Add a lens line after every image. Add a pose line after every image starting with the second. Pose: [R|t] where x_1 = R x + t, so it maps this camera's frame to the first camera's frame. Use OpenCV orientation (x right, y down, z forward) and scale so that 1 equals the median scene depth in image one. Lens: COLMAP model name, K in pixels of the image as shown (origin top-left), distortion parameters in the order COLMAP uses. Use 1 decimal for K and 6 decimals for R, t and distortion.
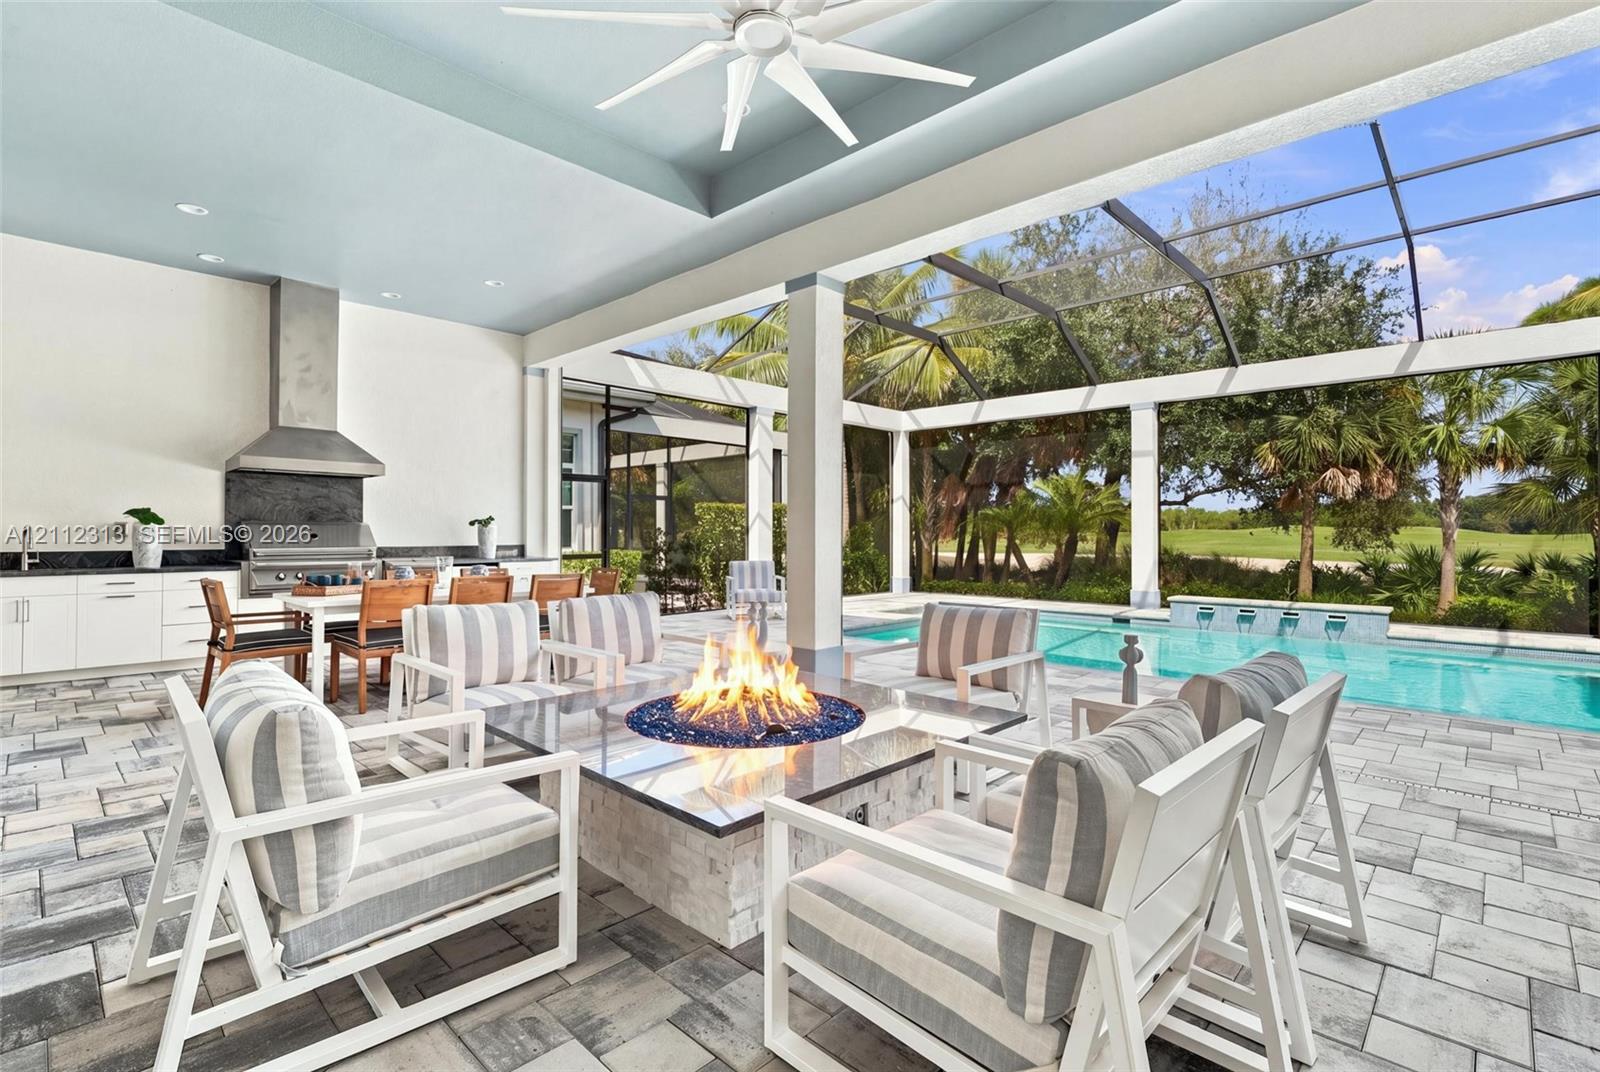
lens RADIAL K [[734.9, 0, 798.5], [0, 734.9, 528.6], [0, 0, 1]] dist [-0.000844, 0.000449]
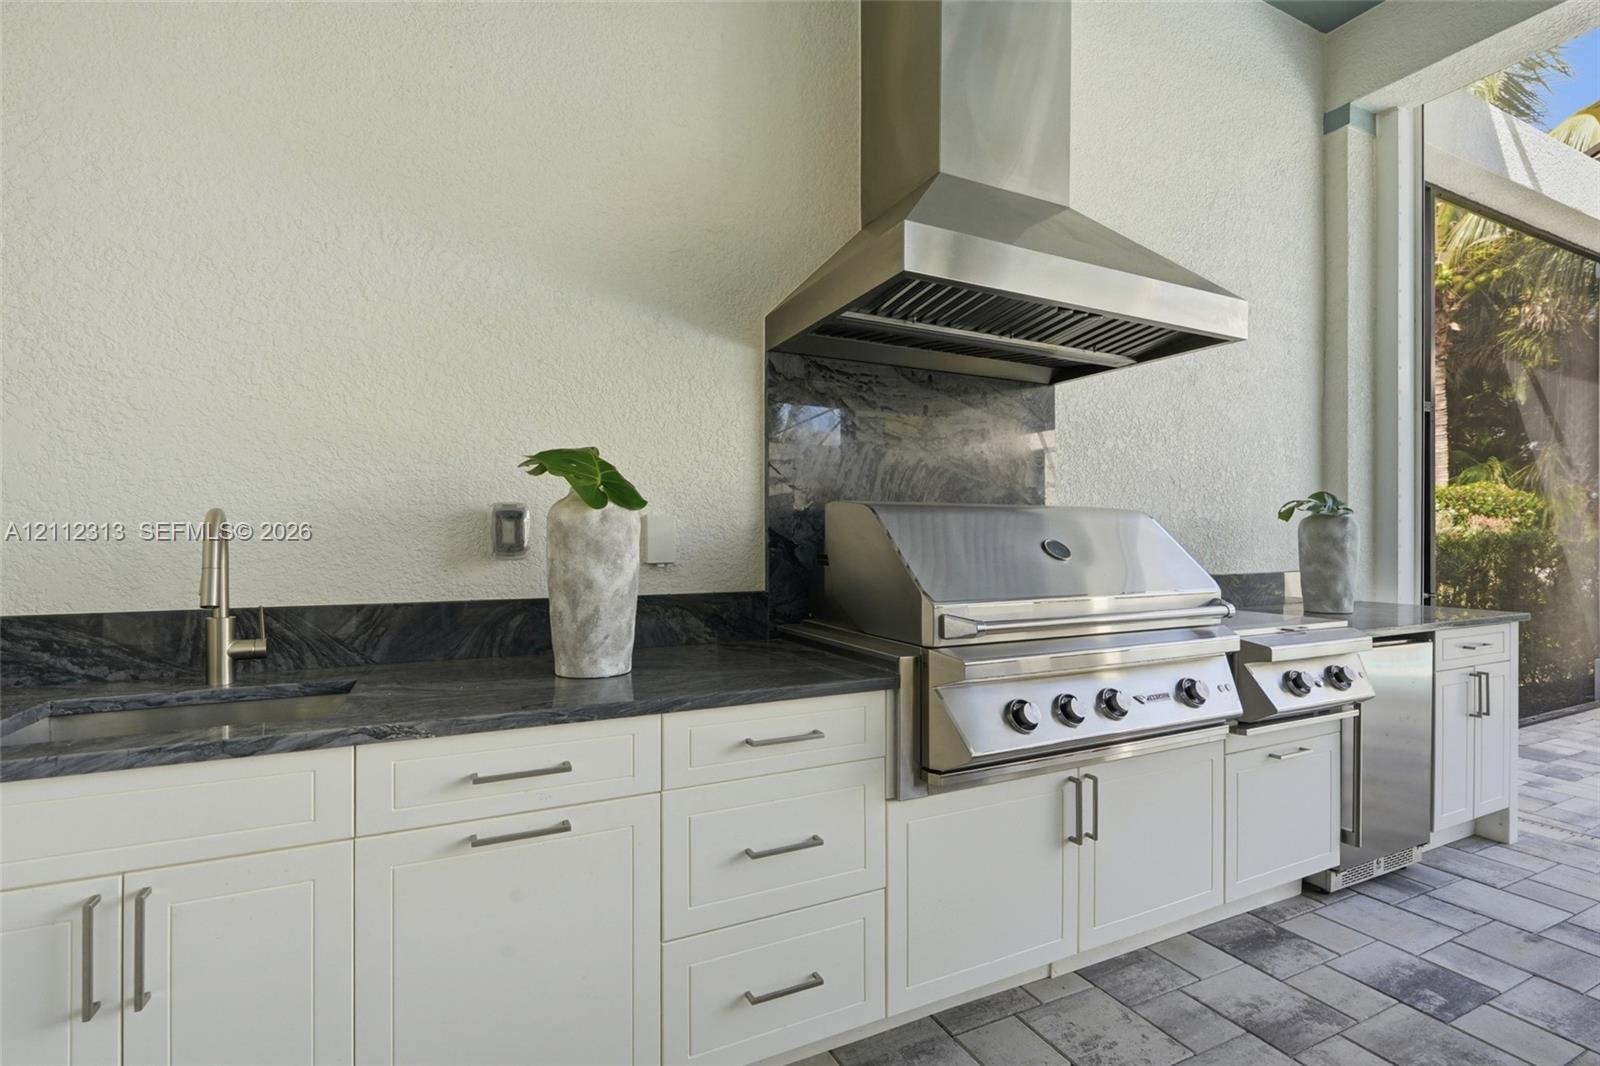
lens RADIAL K [[734.9, 0, 802.8], [0, 734.9, 531.0], [0, 0, 1]] dist [-0.000844, 0.000449]
pose [[0.942991, 0.008852, -0.332701, -0.731925], [-0.005171, 0.999915, 0.011949, -0.001509], [0.332778, -0.009548, 0.942957, 0.781374]]
